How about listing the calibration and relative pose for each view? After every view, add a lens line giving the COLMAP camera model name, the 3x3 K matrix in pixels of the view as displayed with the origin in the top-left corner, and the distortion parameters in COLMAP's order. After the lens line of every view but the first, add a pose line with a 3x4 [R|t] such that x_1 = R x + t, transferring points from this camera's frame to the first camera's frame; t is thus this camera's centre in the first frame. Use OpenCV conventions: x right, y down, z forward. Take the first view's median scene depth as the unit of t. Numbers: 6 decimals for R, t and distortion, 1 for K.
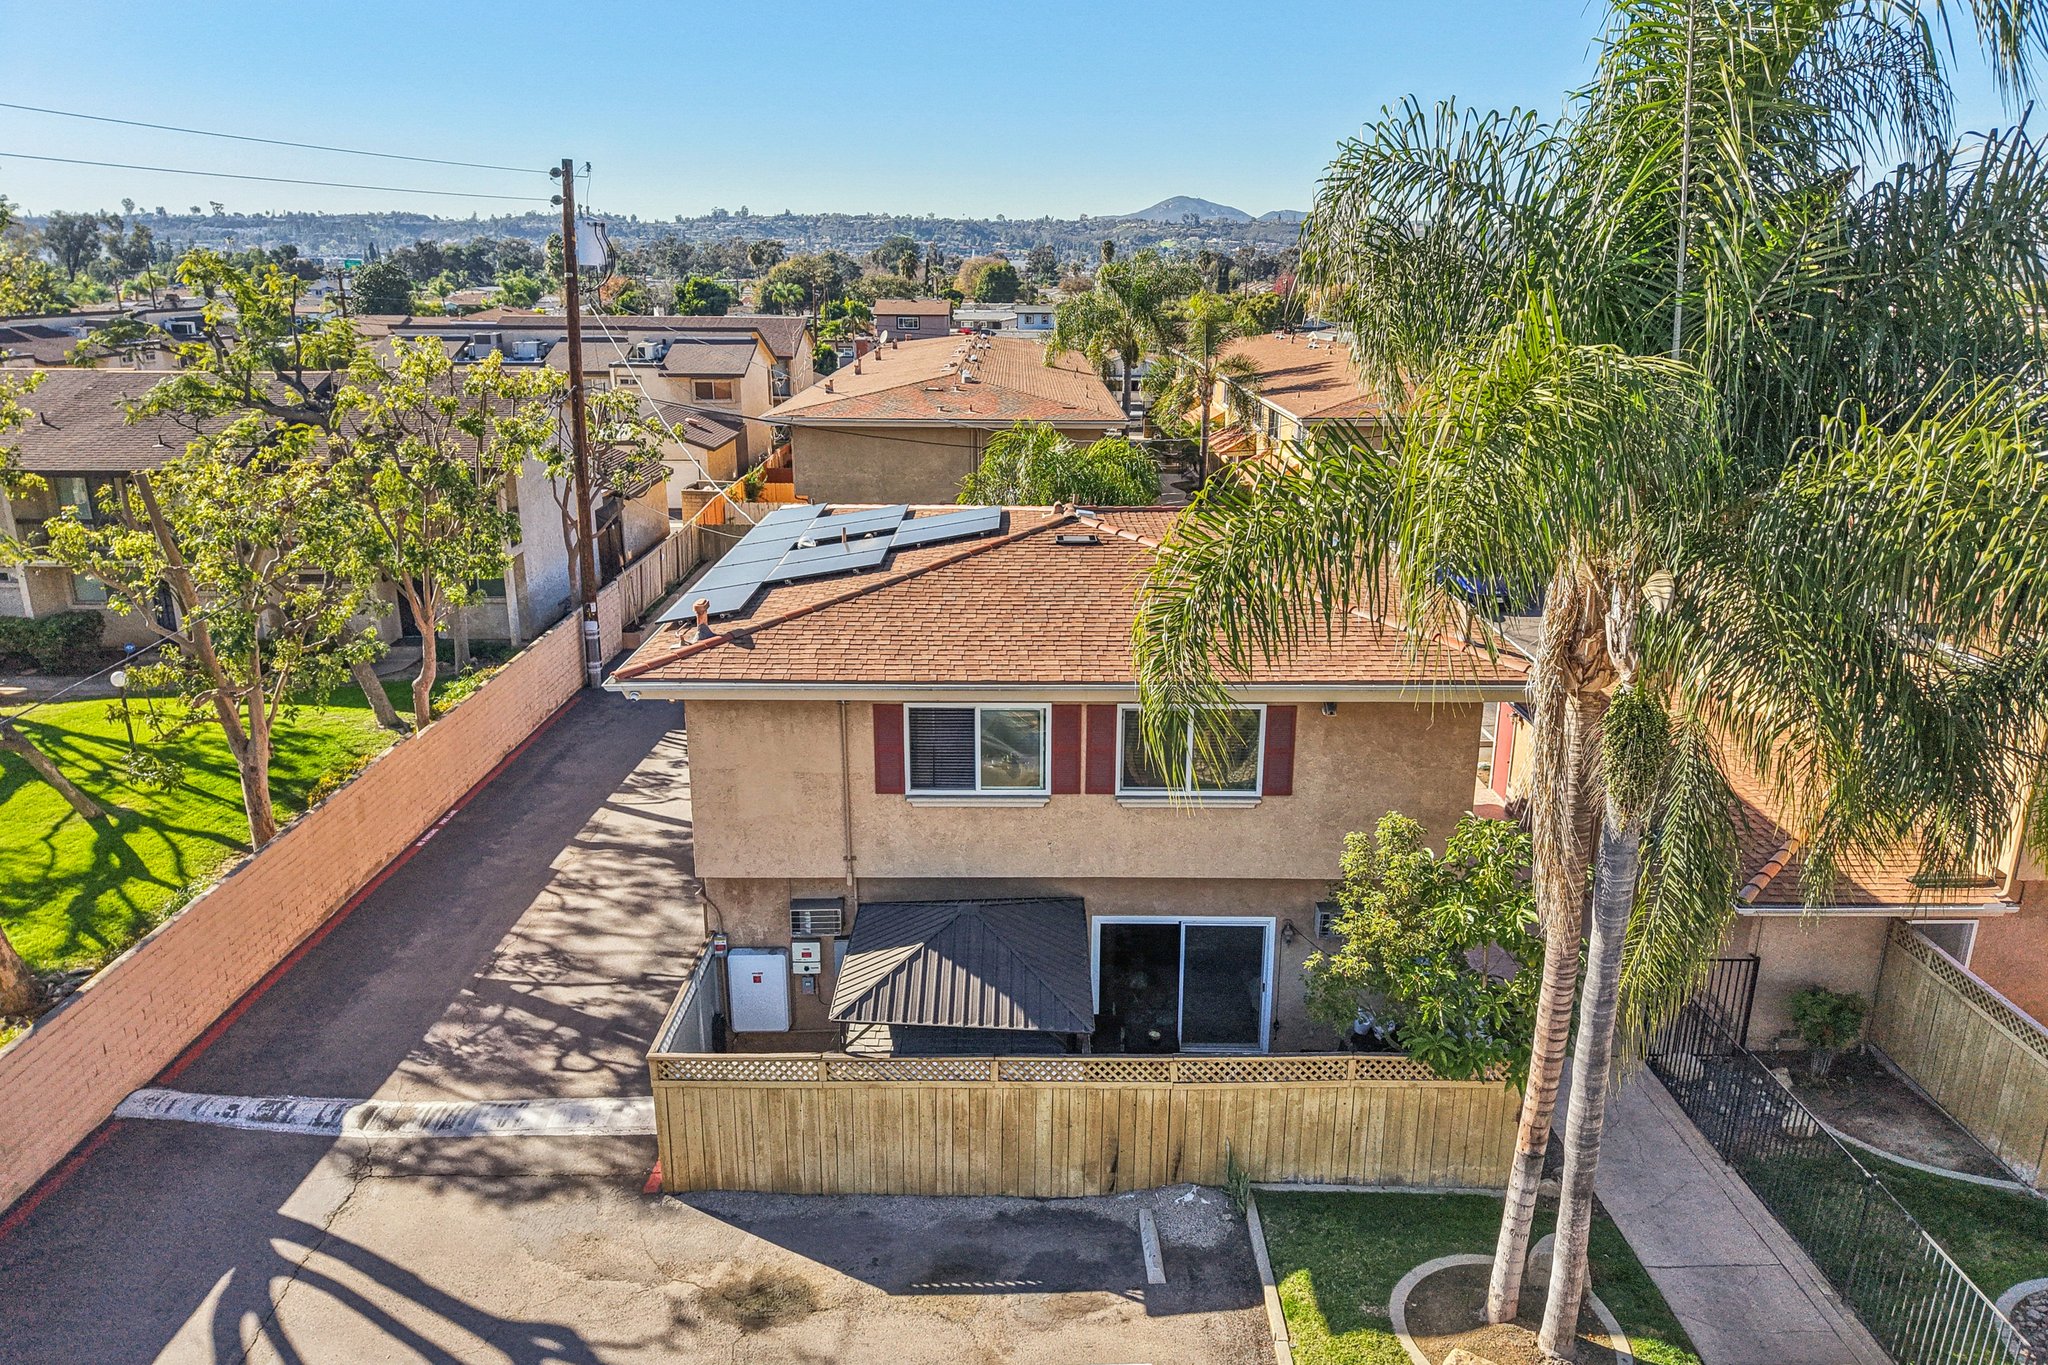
lens RADIAL K [[1379.5, 0, 1019.9], [0, 1379.5, 693.7], [0, 0, 1]] dist [0.028604, -0.026719]
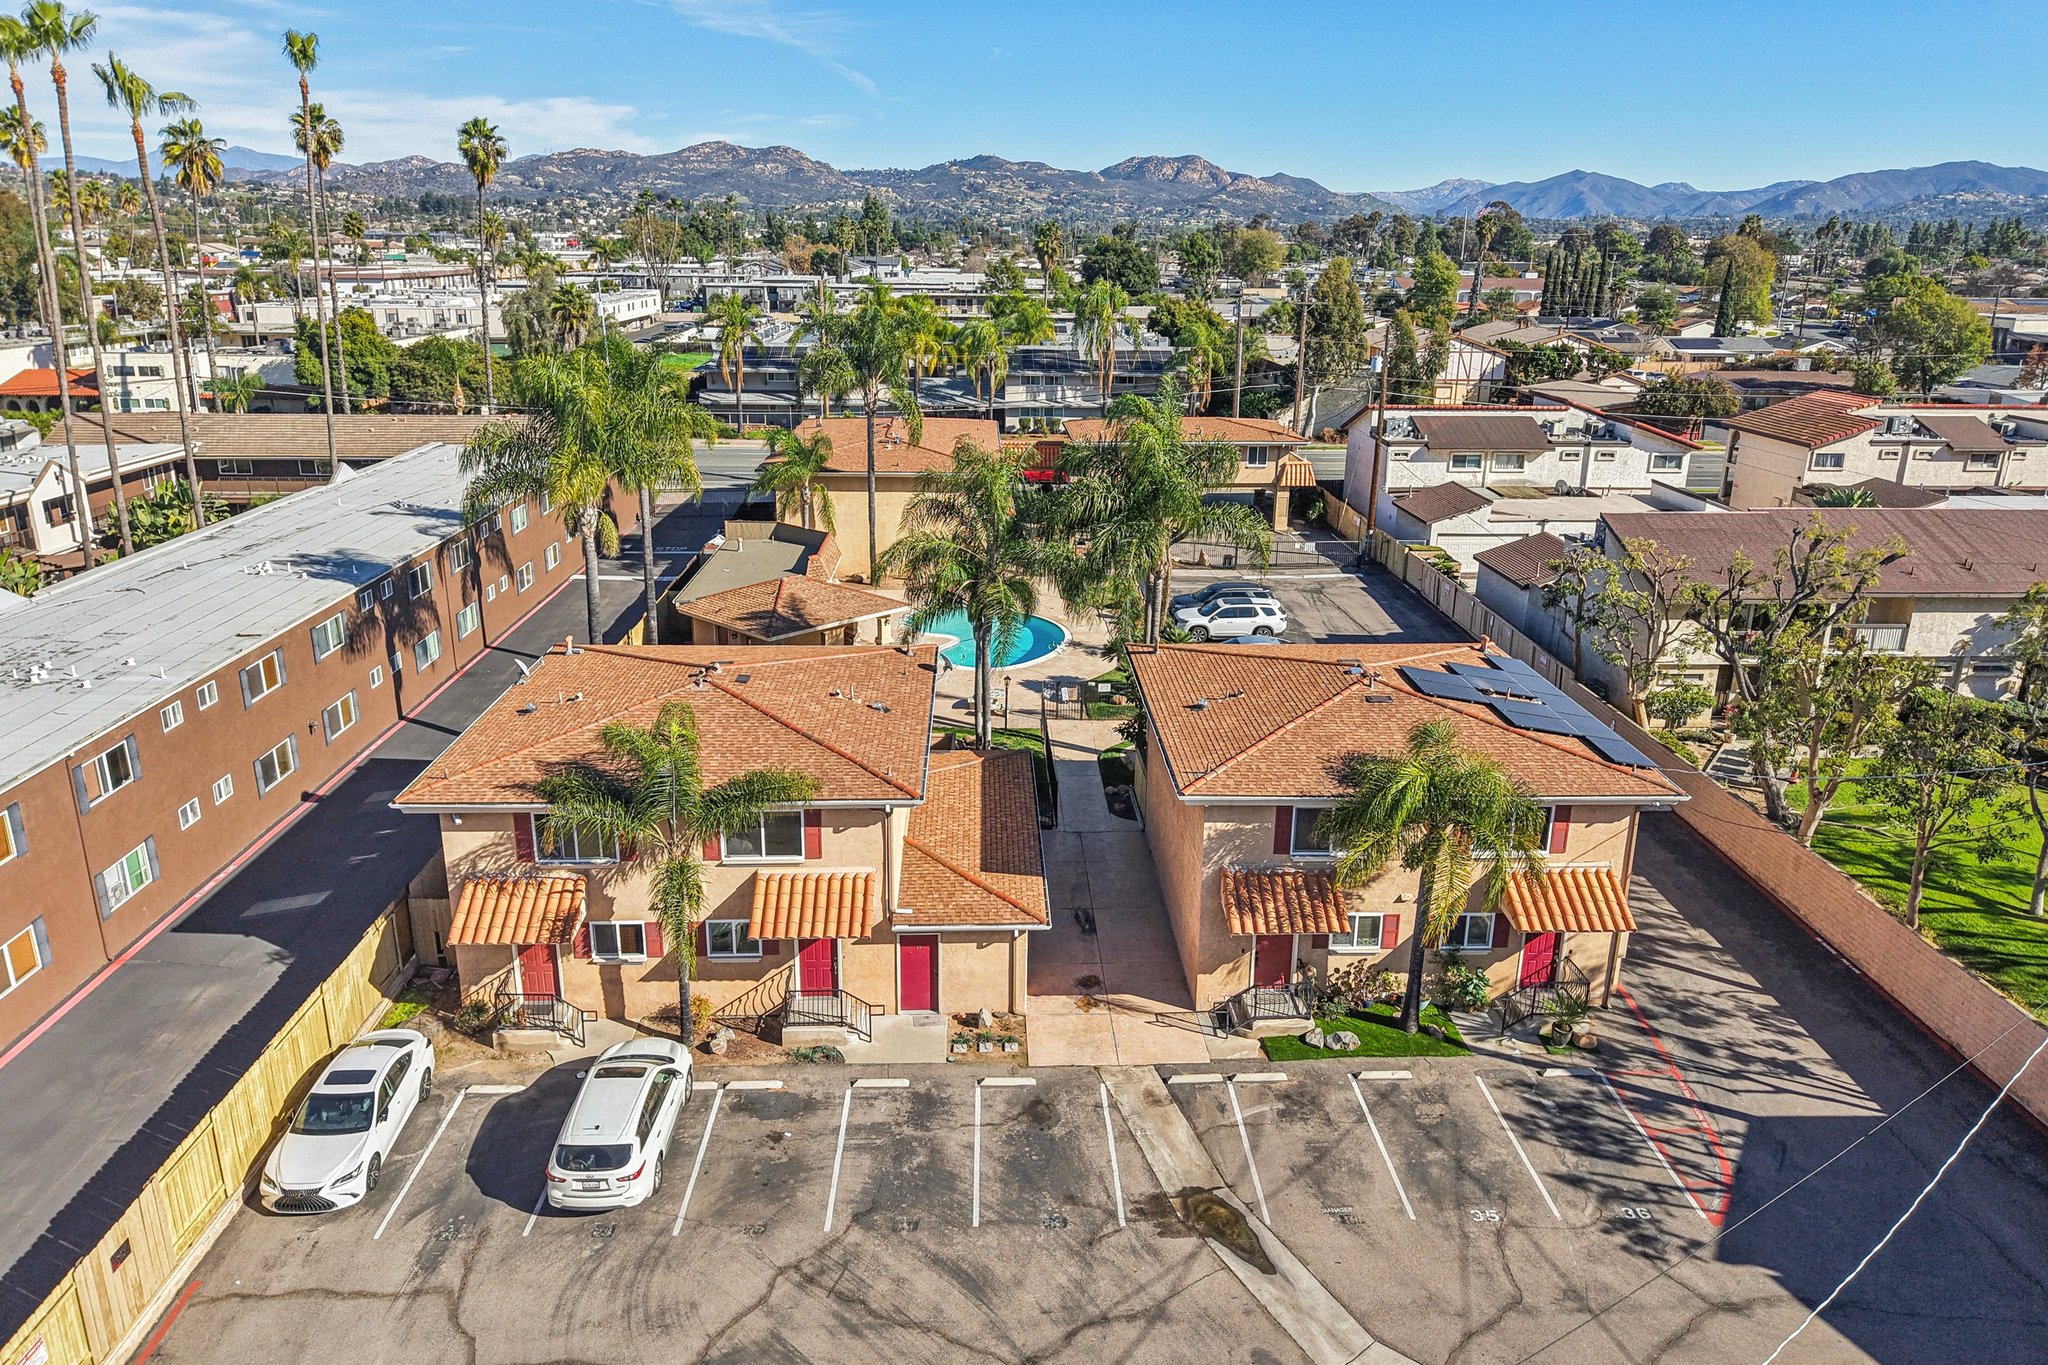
lens RADIAL K [[1368.6, 0, 1024.0], [0, 1368.6, 682.5], [0, 0, 1]] dist [0.044918, -0.053391]
pose [[-0.999326, 0.000671, -0.036700, 0.594141], [-0.020547, 0.818280, 0.574453, -1.244484], [0.030416, 0.574820, -0.817714, 2.739111]]
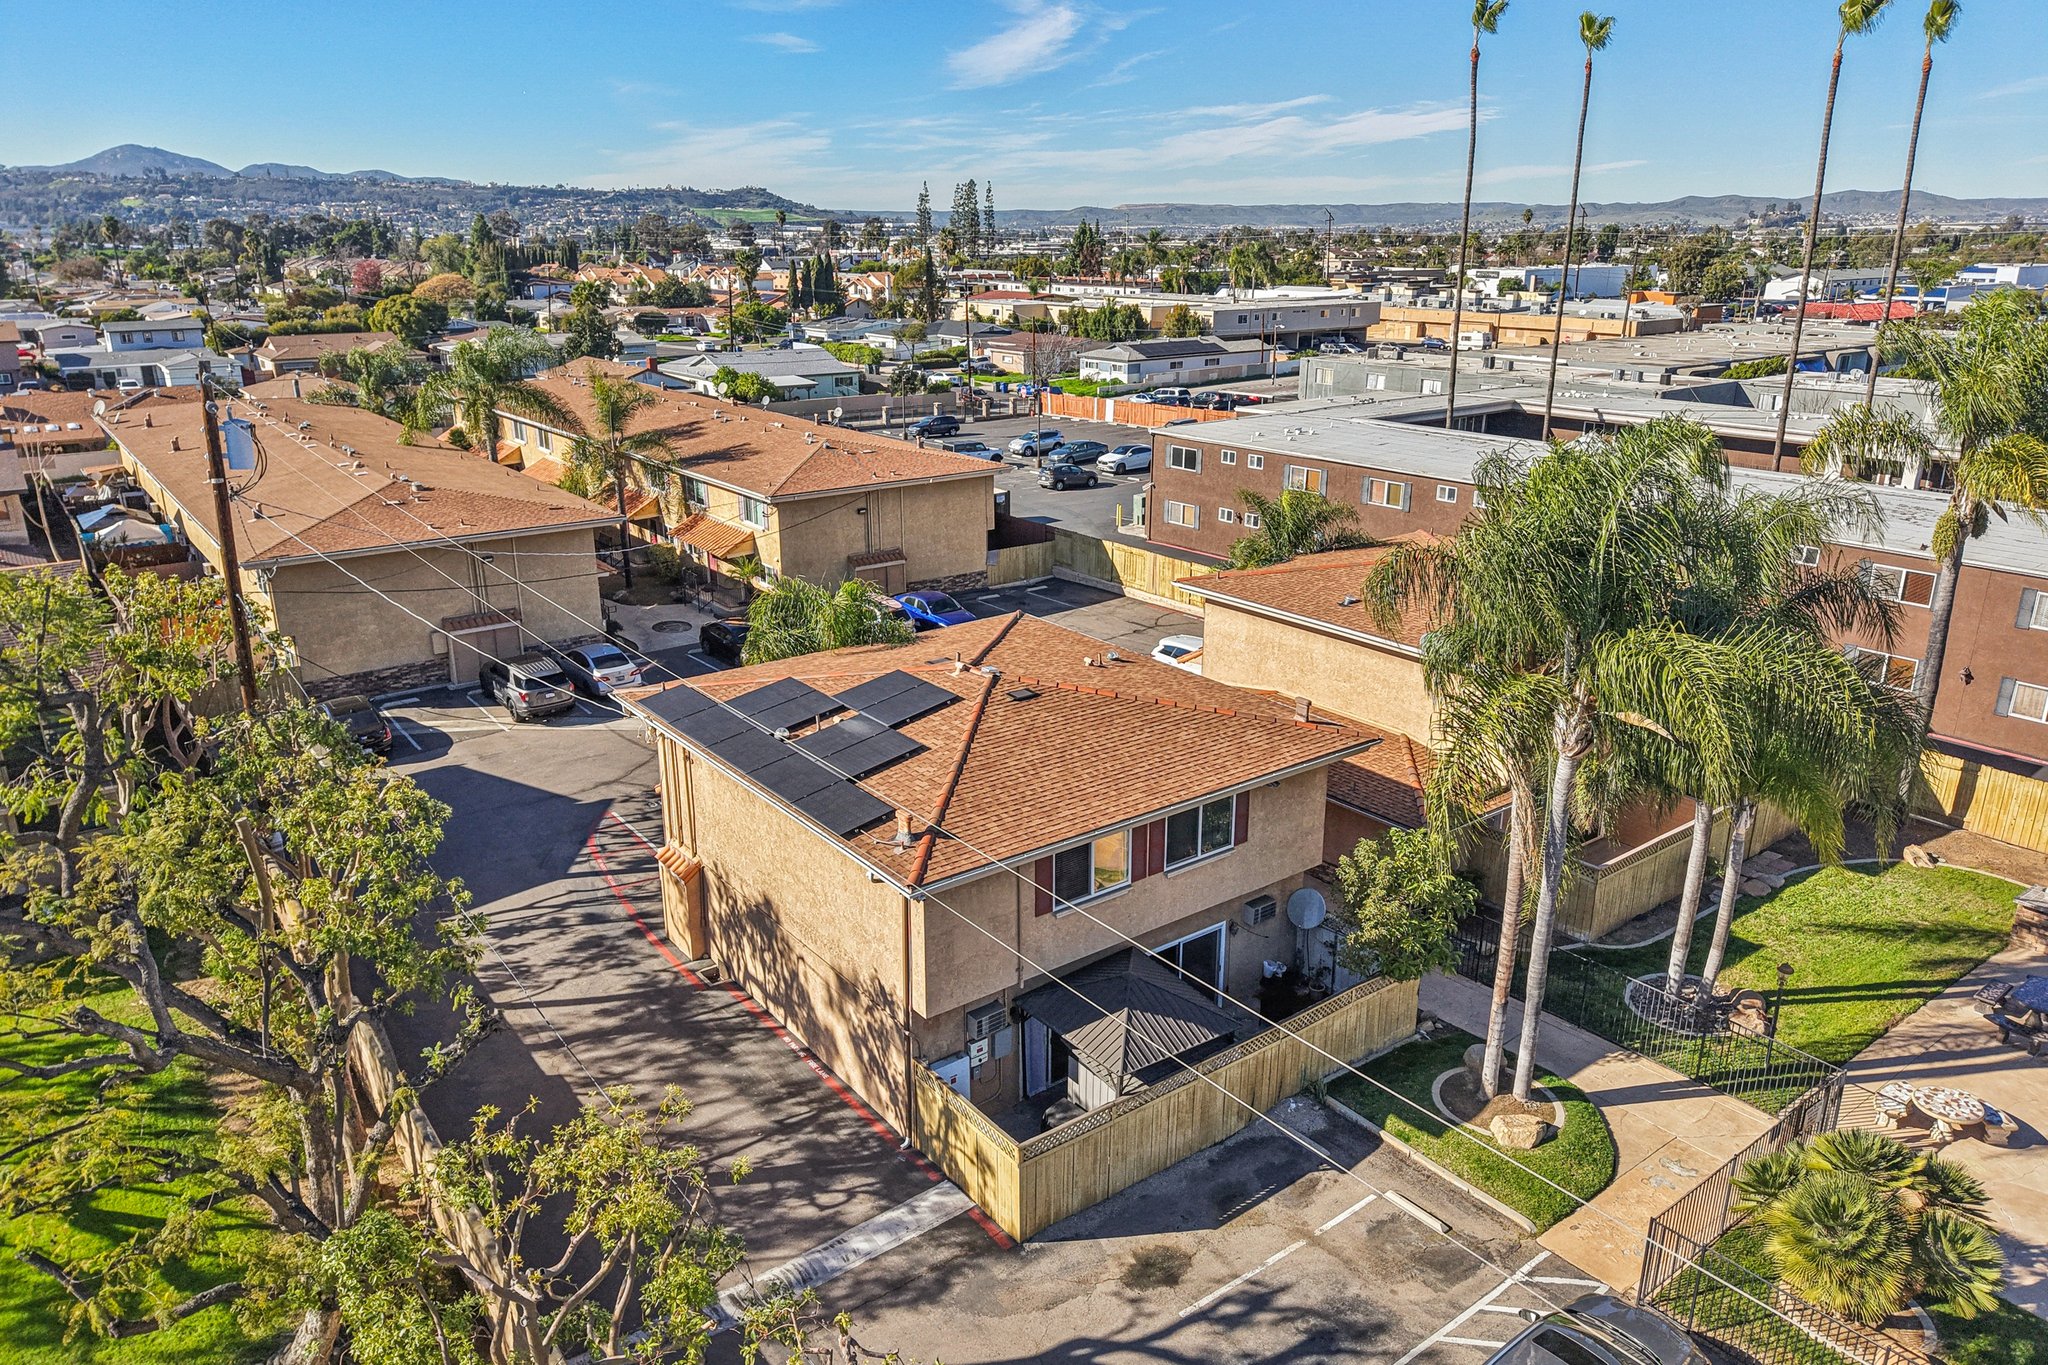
lens RADIAL K [[1379.5, 0, 1019.9], [0, 1379.5, 693.7], [0, 0, 1]] dist [0.028604, -0.026719]
pose [[0.797414, -0.195872, 0.570758, -0.809964], [0.181172, 0.979928, 0.083171, -0.250555], [-0.575593, 0.037084, 0.816895, -0.124453]]
